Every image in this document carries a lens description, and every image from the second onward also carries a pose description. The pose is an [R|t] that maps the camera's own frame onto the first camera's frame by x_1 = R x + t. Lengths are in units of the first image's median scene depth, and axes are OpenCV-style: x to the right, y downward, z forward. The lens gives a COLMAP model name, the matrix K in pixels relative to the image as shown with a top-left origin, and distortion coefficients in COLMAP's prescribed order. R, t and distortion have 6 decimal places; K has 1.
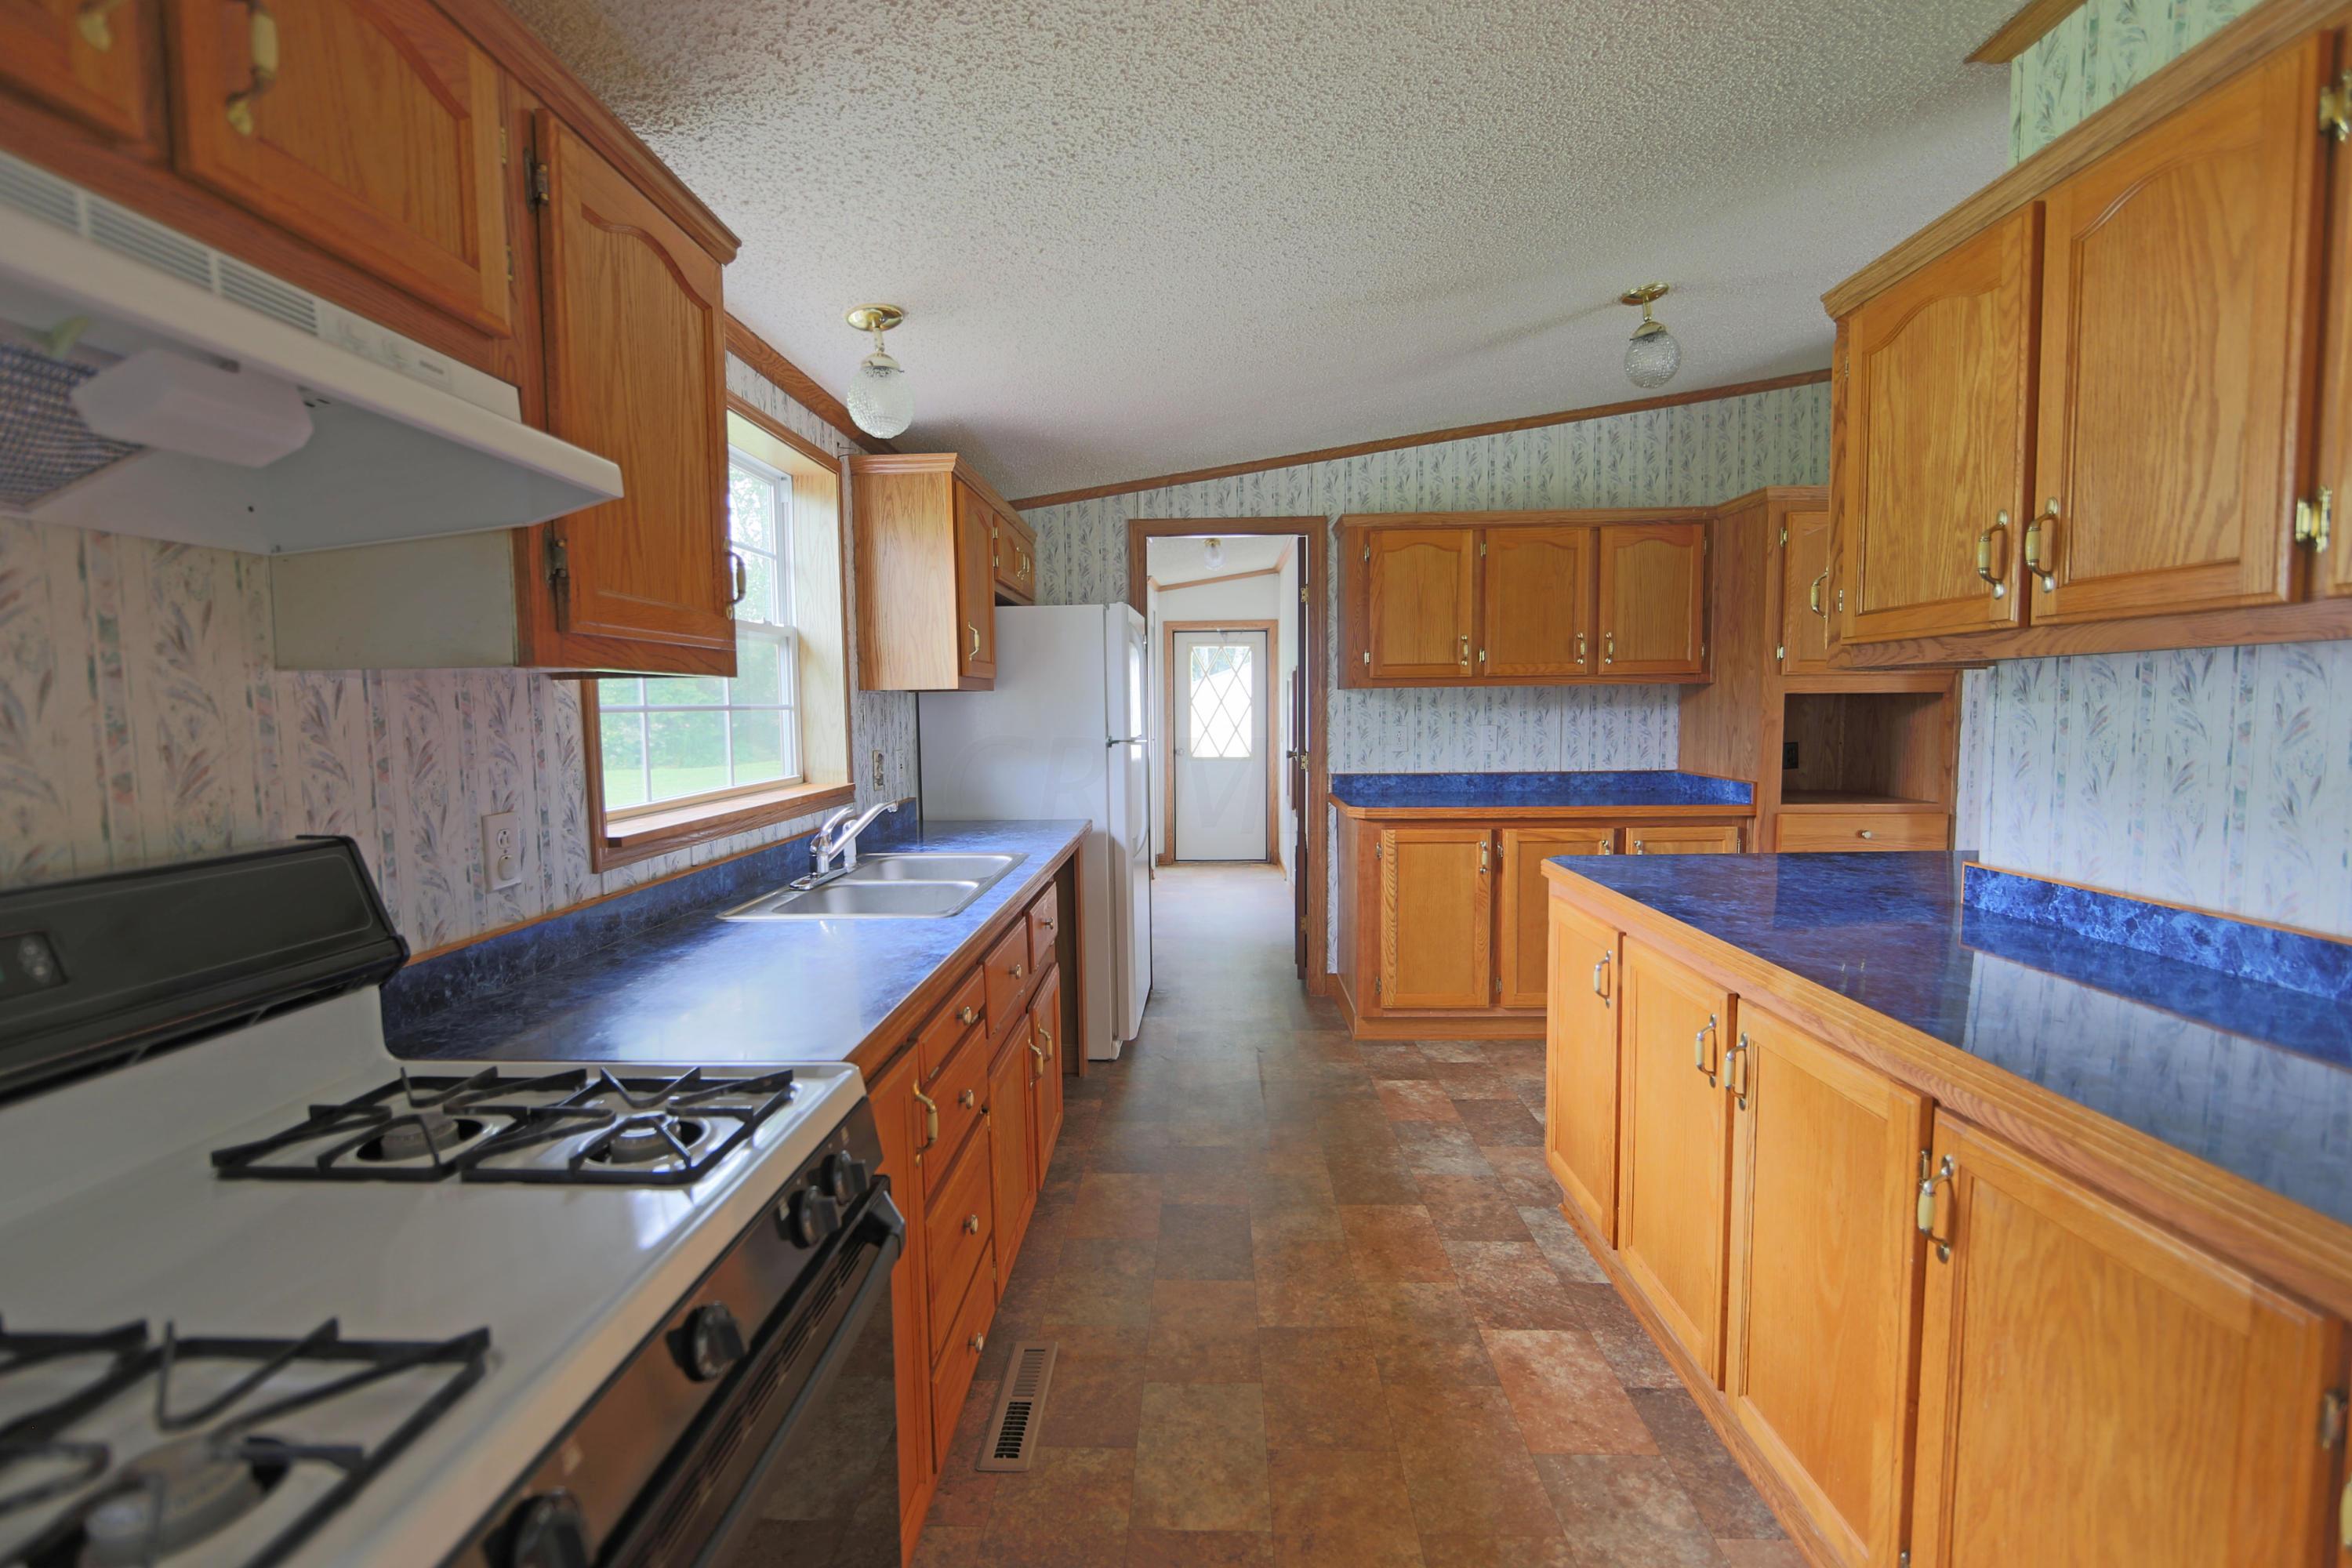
lens RADIAL K [[994.7, 0, 1177.6], [0, 994.7, 778.8], [0, 0, 1]] dist [-0.009962, 0.000911]
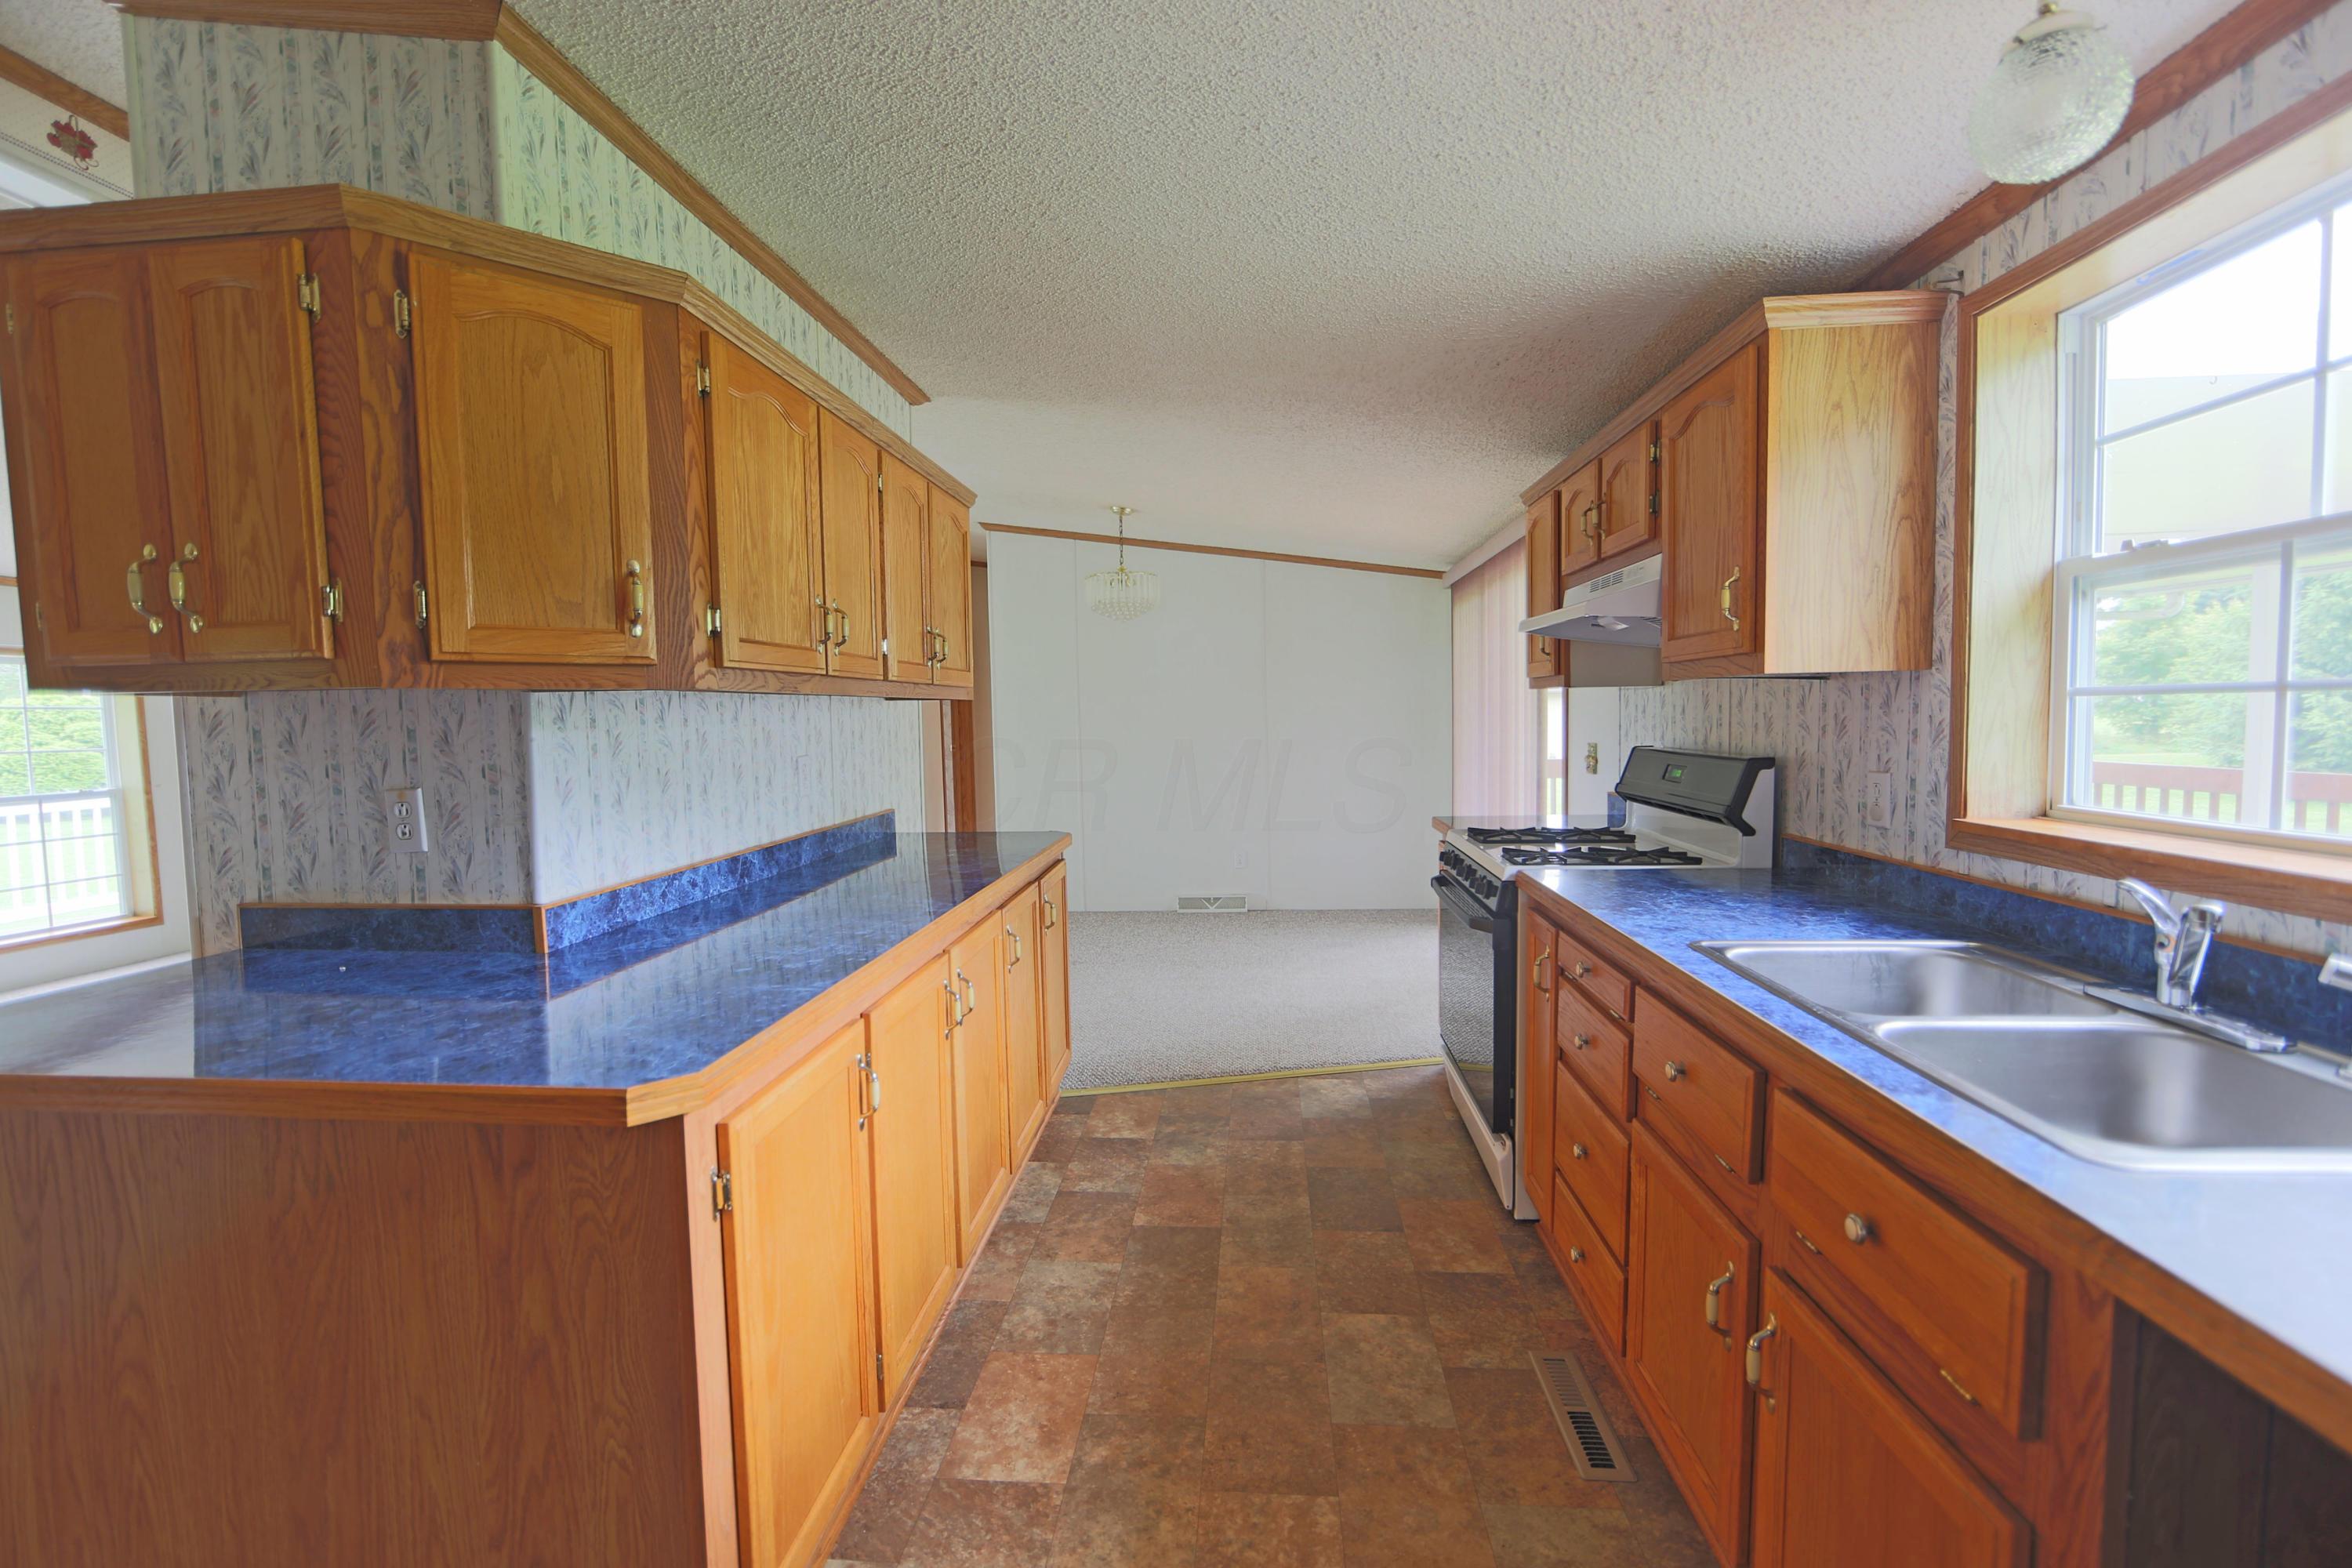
lens RADIAL K [[994.7, 0, 1177.6], [0, 994.7, 778.8], [0, 0, 1]] dist [-0.009962, 0.000911]
pose [[-0.998376, 0.027782, 0.049743, 0.152314], [0.034374, 0.989977, 0.136980, -0.124001], [-0.045439, 0.138467, -0.989324, 1.686322]]
